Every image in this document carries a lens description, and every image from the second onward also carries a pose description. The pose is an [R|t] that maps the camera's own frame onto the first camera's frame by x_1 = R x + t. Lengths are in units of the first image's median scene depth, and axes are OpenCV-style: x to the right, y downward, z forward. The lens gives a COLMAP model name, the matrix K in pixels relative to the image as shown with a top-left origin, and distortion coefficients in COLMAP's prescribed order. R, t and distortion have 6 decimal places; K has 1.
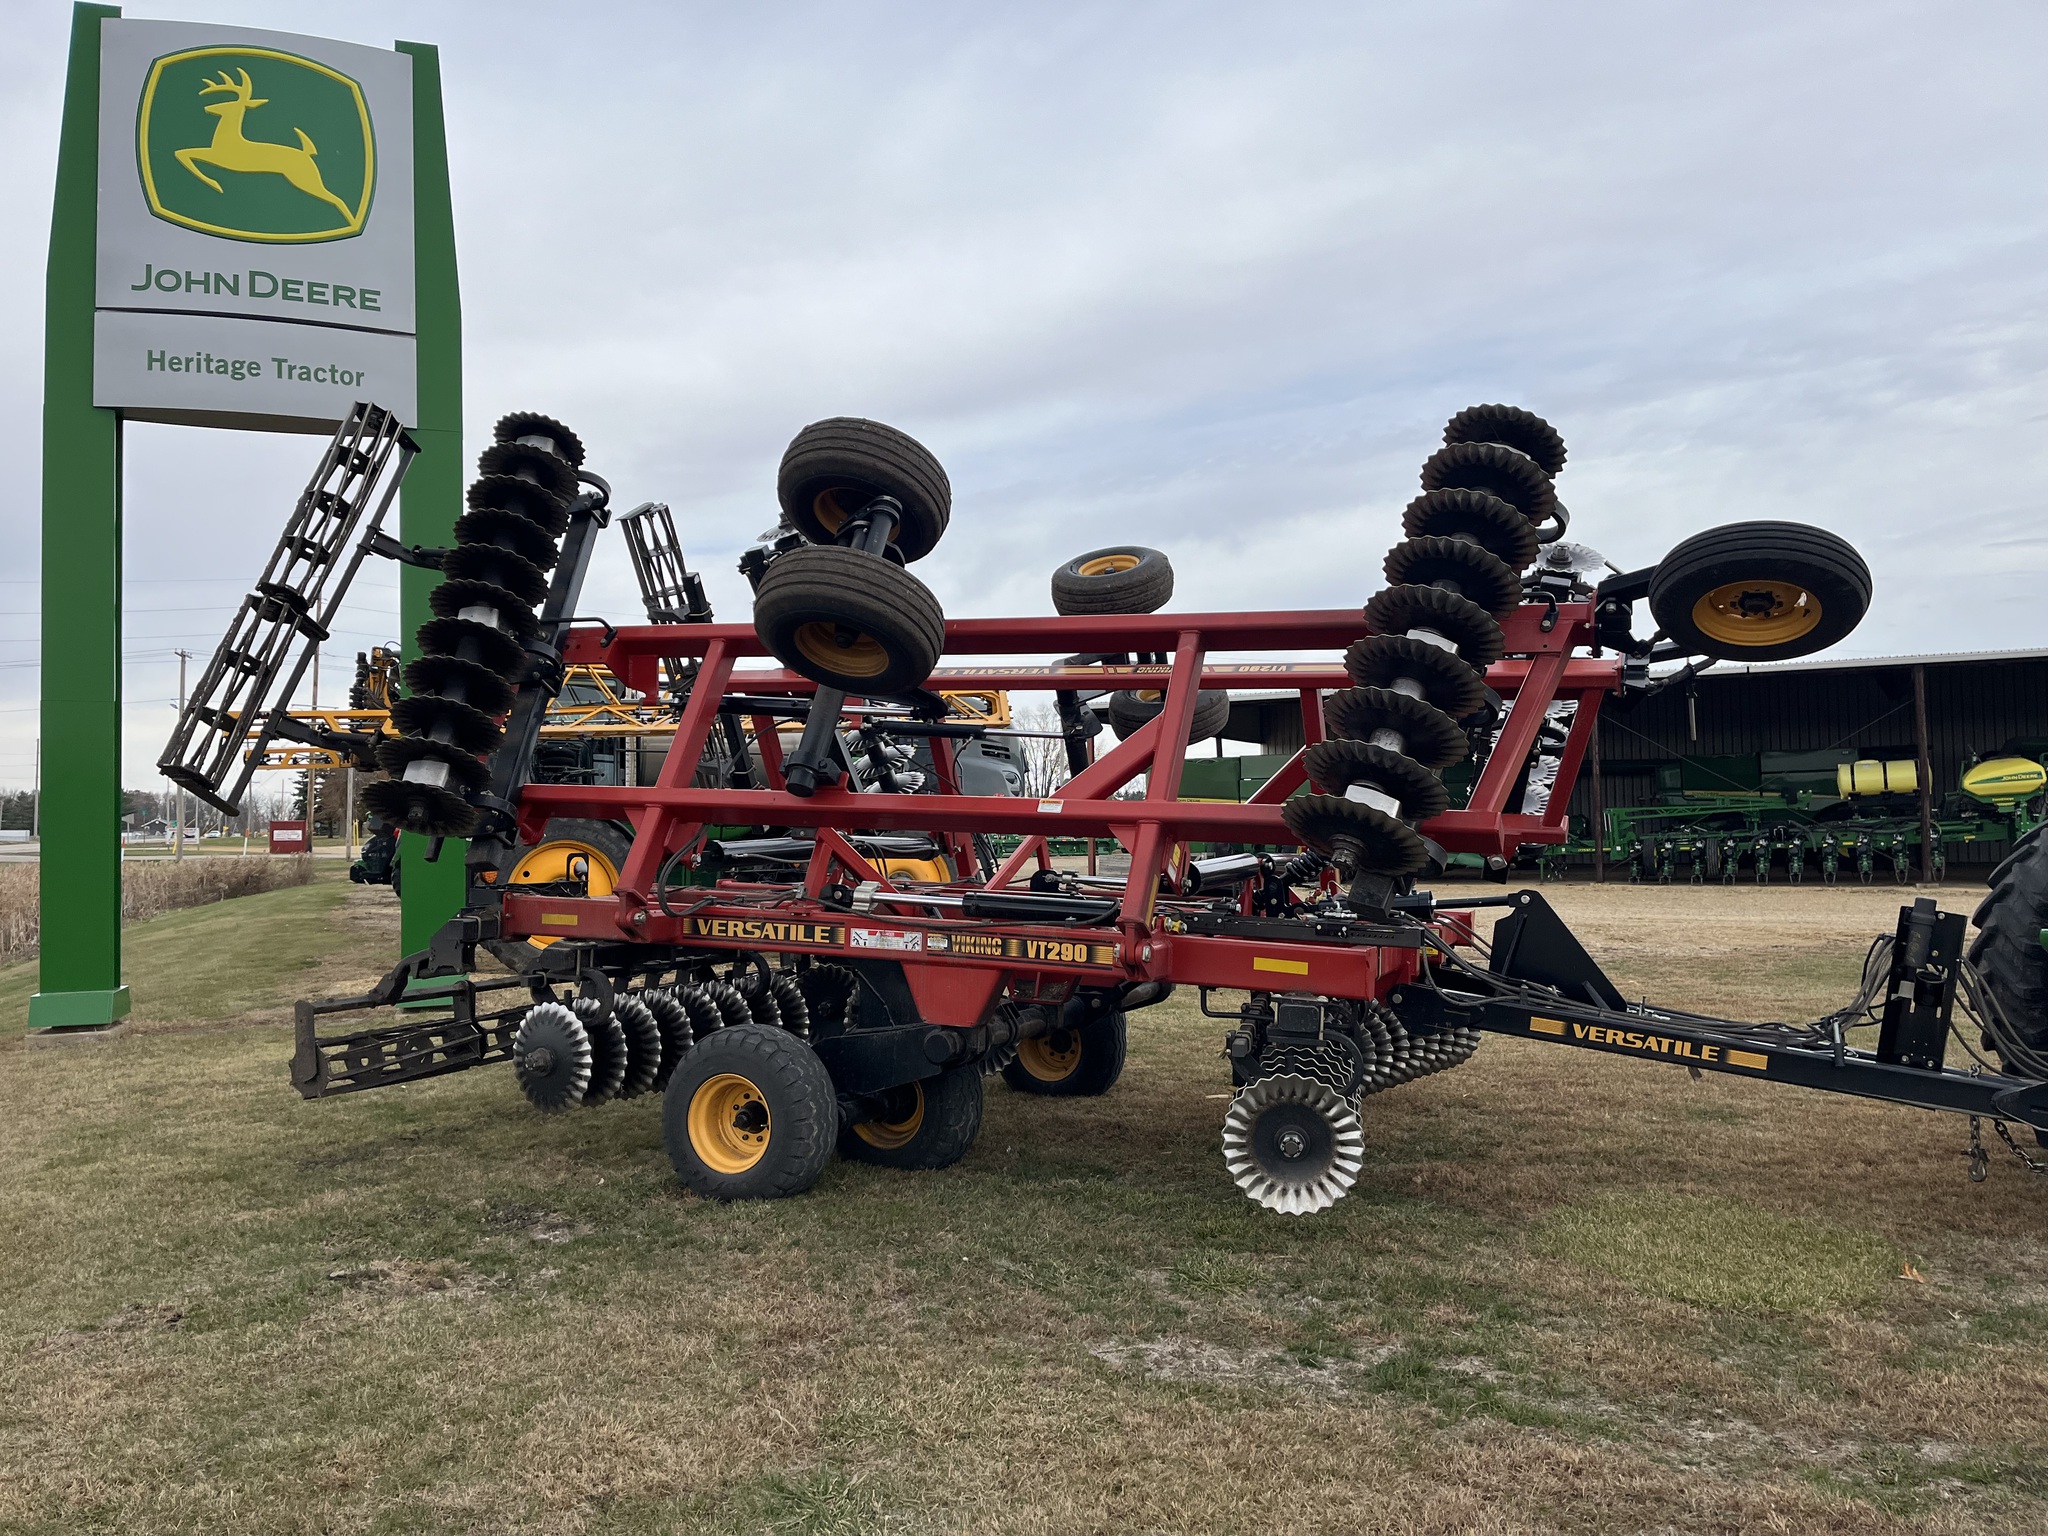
lens RADIAL K [[1563.0, 0, 1012.0], [0, 1563.0, 775.9], [0, 0, 1]] dist [0.085238, -0.133863]
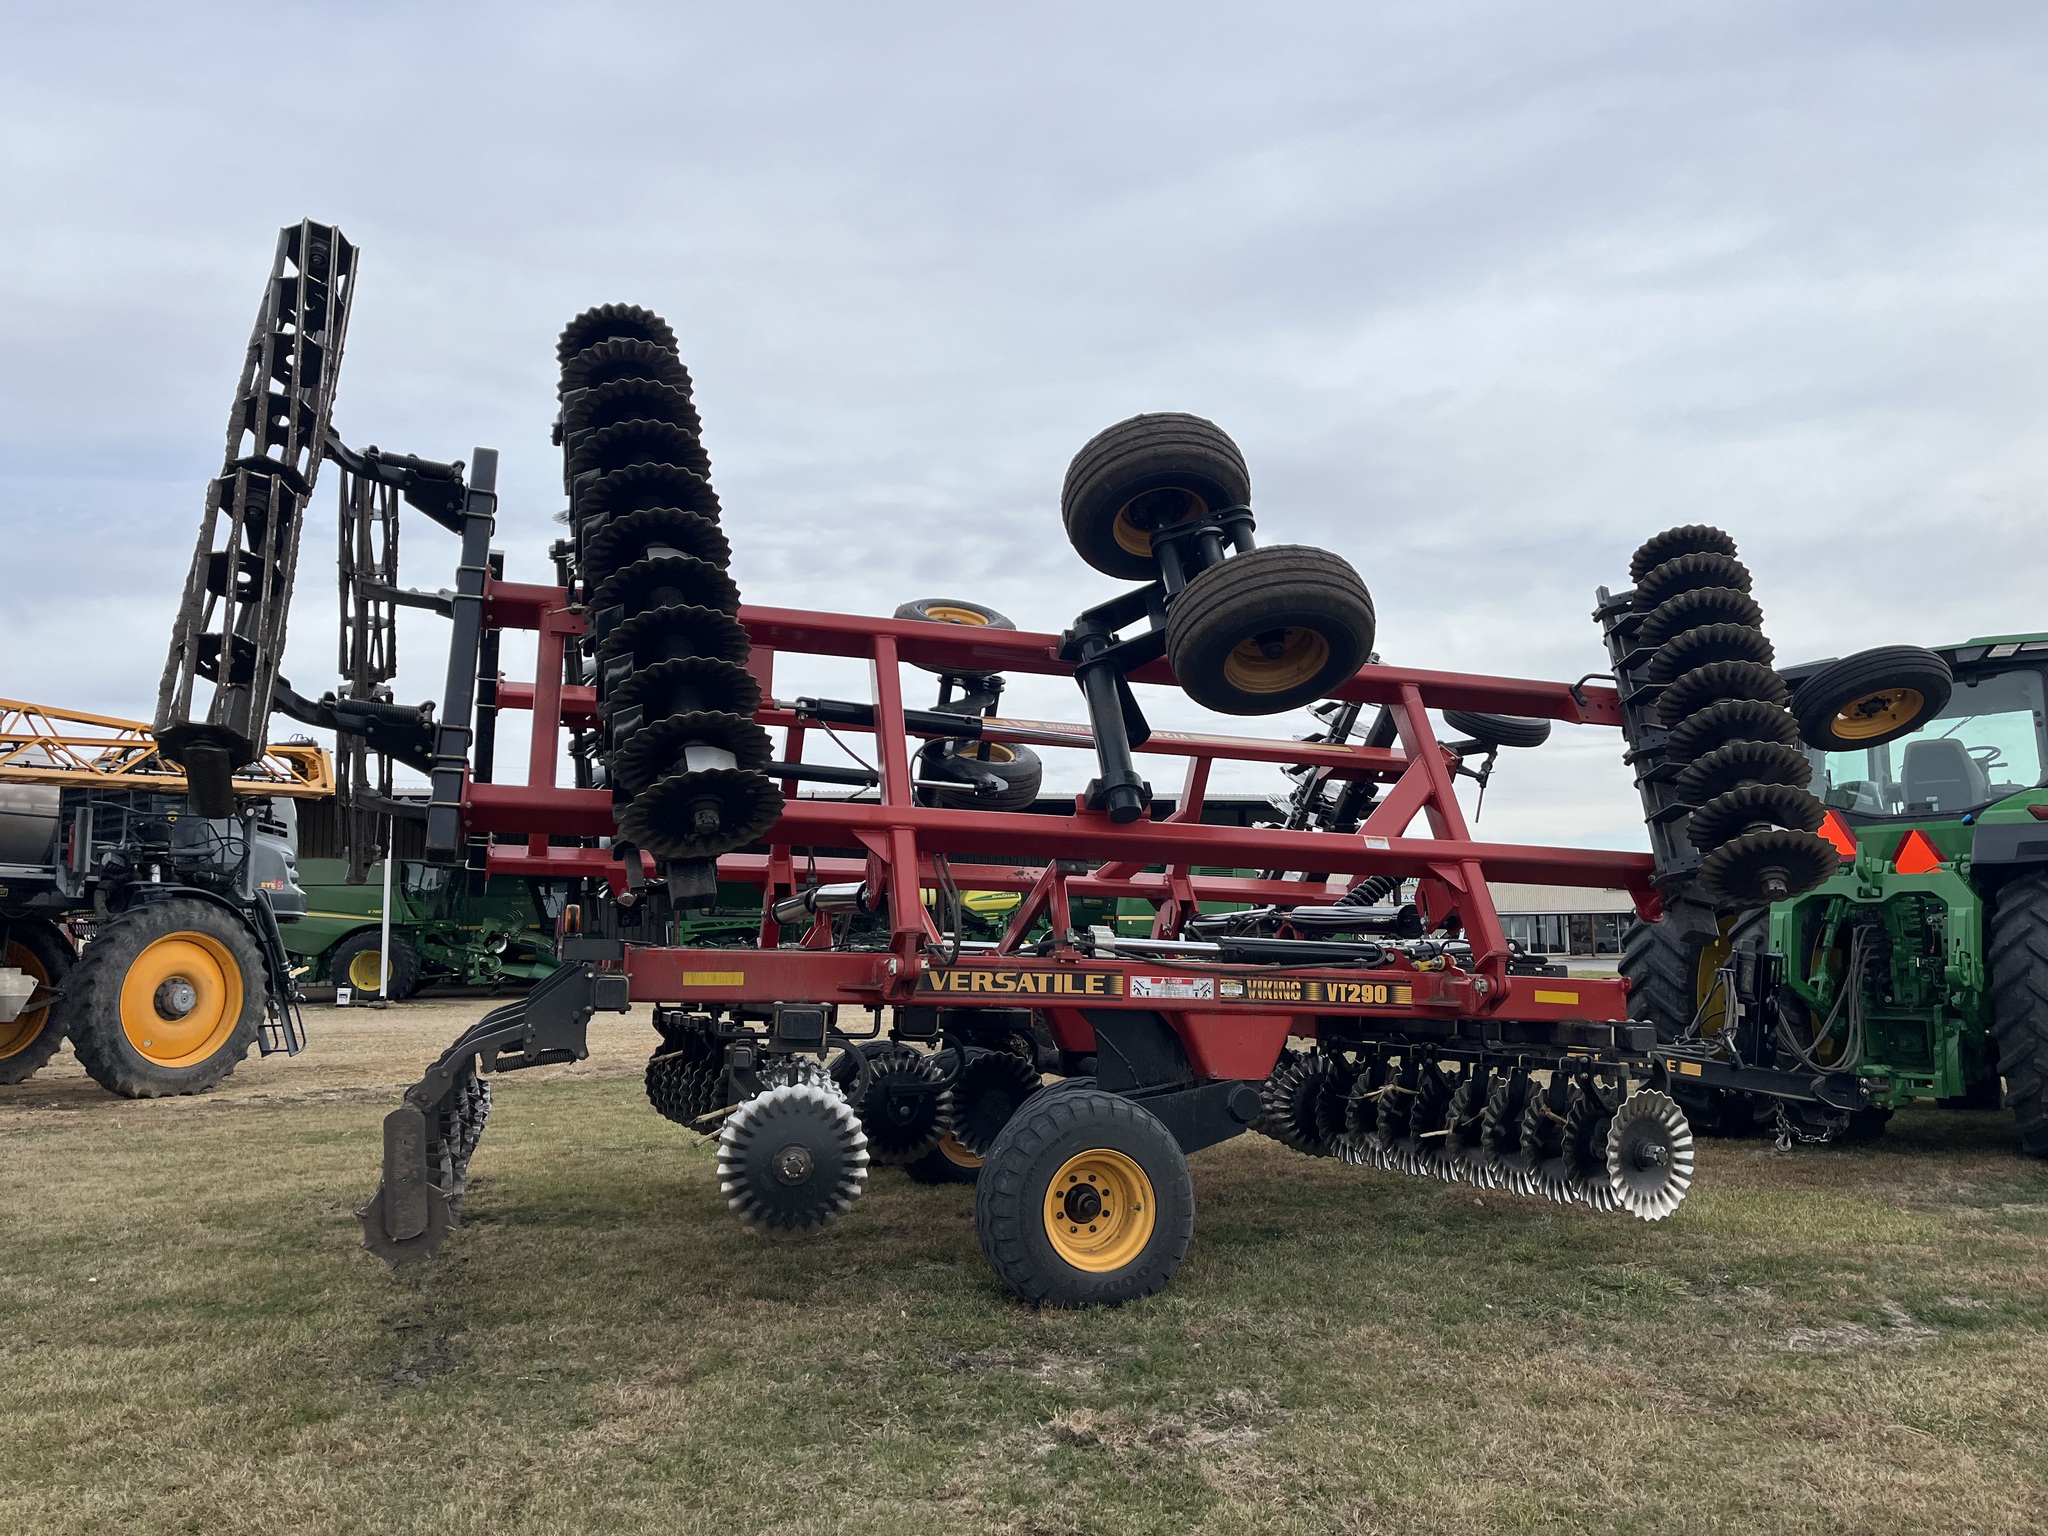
lens RADIAL K [[1563.0, 0, 1012.0], [0, 1563.0, 775.9], [0, 0, 1]] dist [0.085238, -0.133863]
pose [[0.744658, 0.075228, 0.663193, -0.733952], [-0.022046, 0.995858, -0.088209, 0.063748], [-0.667082, 0.051064, 0.743232, 0.383083]]
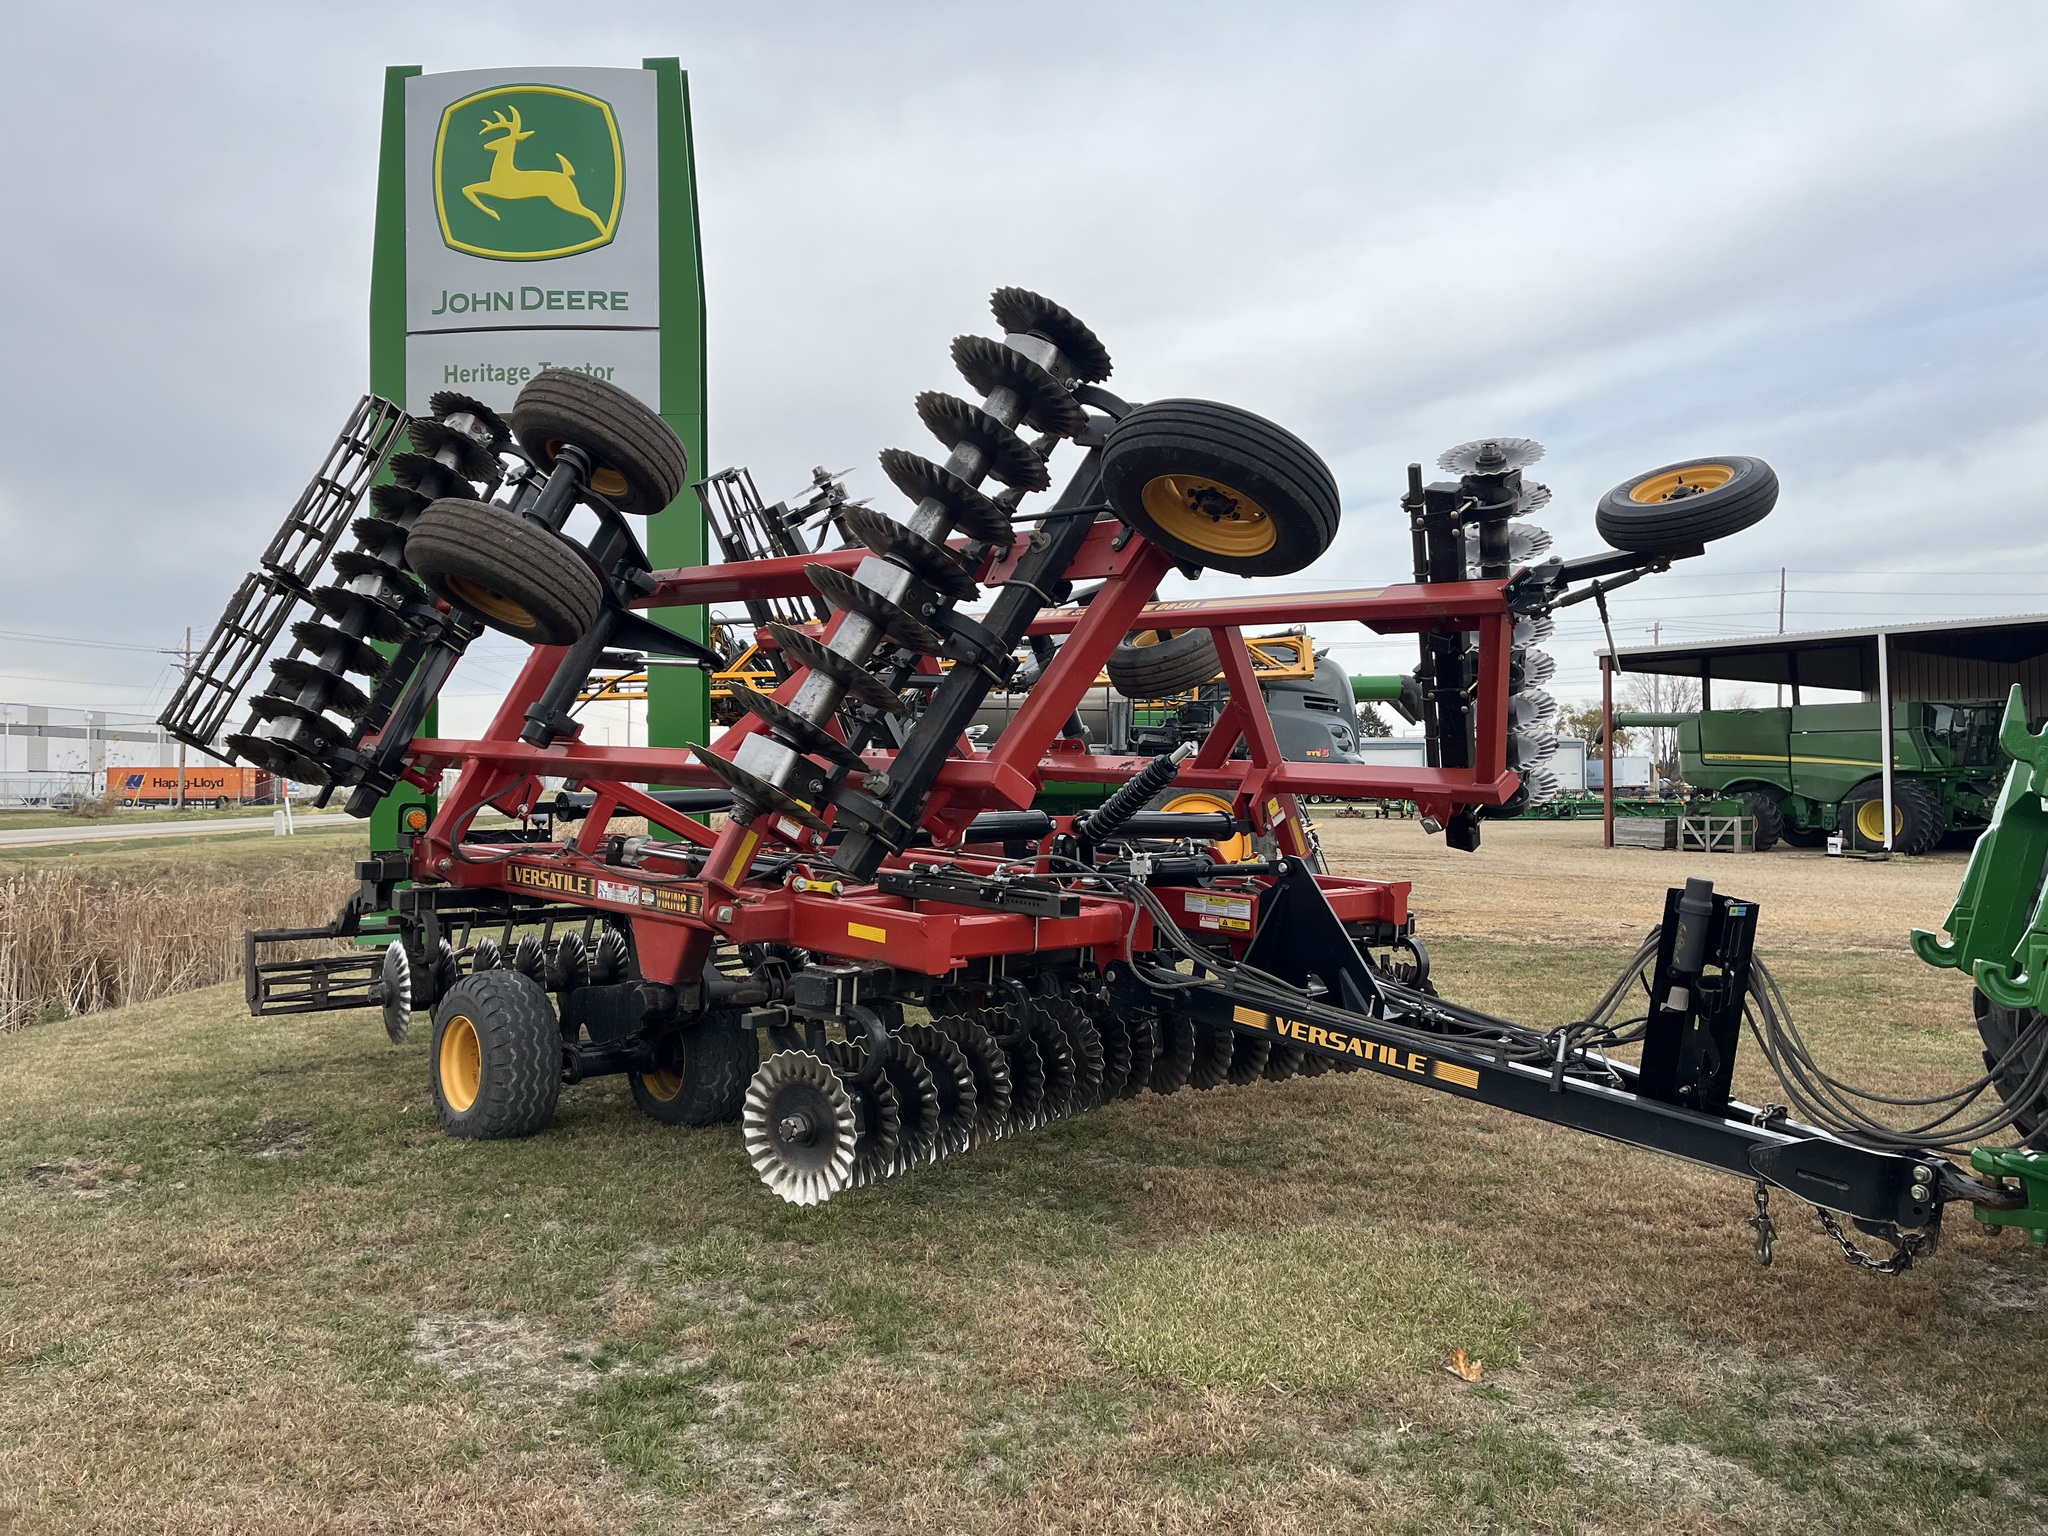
lens RADIAL K [[1573.2, 0, 1015.6], [0, 1573.2, 738.4], [0, 0, 1]] dist [0.046920, -0.002090]
pose [[0.922426, -0.005789, -0.386131, 0.529954], [0.007670, 0.999965, 0.003331, 0.005114], [0.386098, -0.006034, 0.922438, 0.167813]]
